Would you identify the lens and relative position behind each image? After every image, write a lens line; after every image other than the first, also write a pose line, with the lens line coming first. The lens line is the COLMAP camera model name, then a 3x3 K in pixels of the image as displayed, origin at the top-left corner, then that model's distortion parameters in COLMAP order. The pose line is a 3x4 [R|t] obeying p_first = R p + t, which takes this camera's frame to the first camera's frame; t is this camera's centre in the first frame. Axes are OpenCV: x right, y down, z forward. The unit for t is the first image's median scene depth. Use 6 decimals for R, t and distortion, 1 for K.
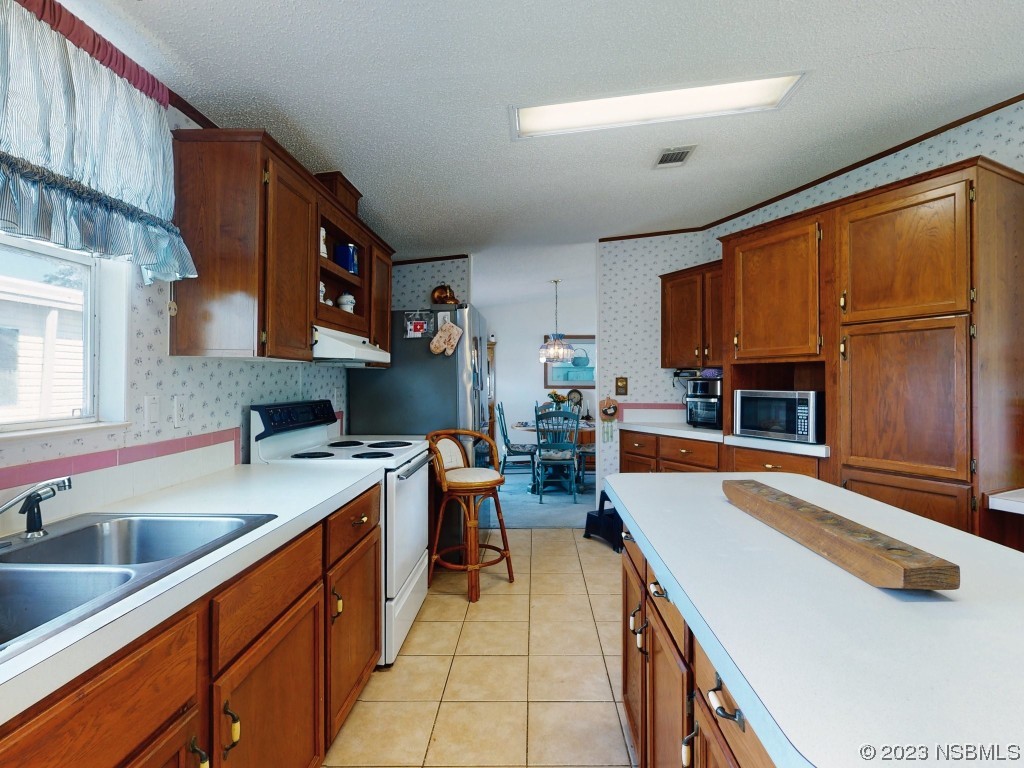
lens RADIAL K [[521.5, 0, 515.5], [0, 521.5, 380.0], [0, 0, 1]] dist [-0.000402, 0.000019]
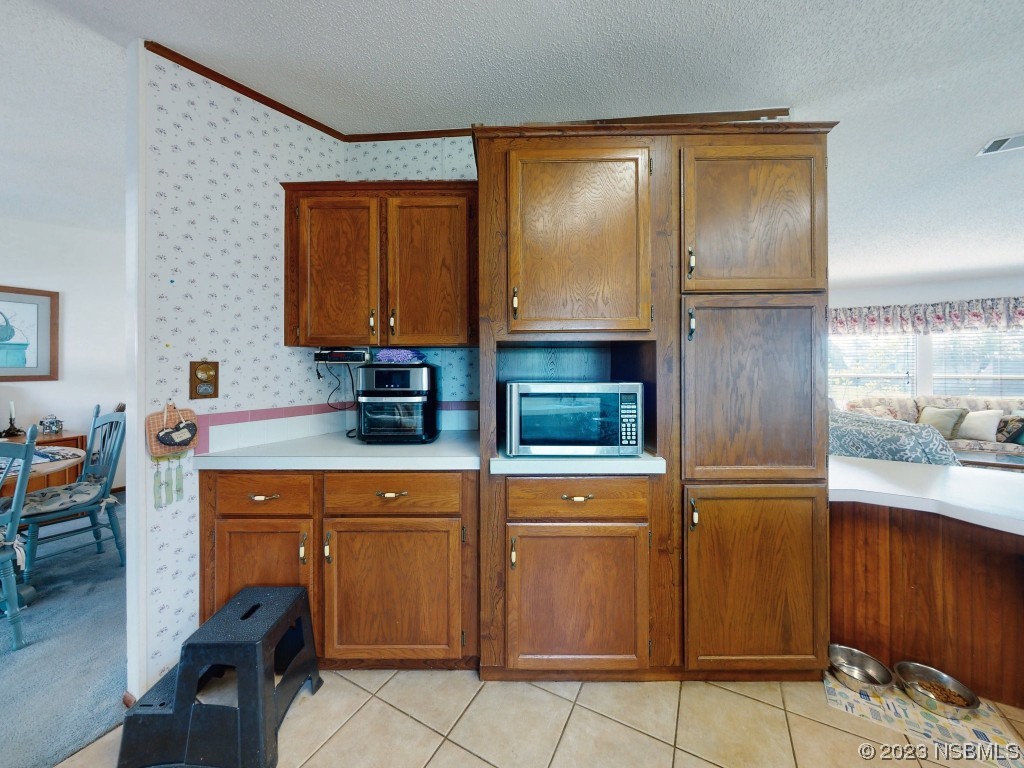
lens RADIAL K [[369.3, 0, 474.2], [0, 369.3, 362.9], [0, 0, 1]] dist [0.000809, 0.000059]
pose [[0.449002, 0.003341, 0.893524, 0.010994], [0.000031, 0.999993, -0.003754, -0.002508], [-0.893531, 0.001714, 0.448999, 0.690244]]
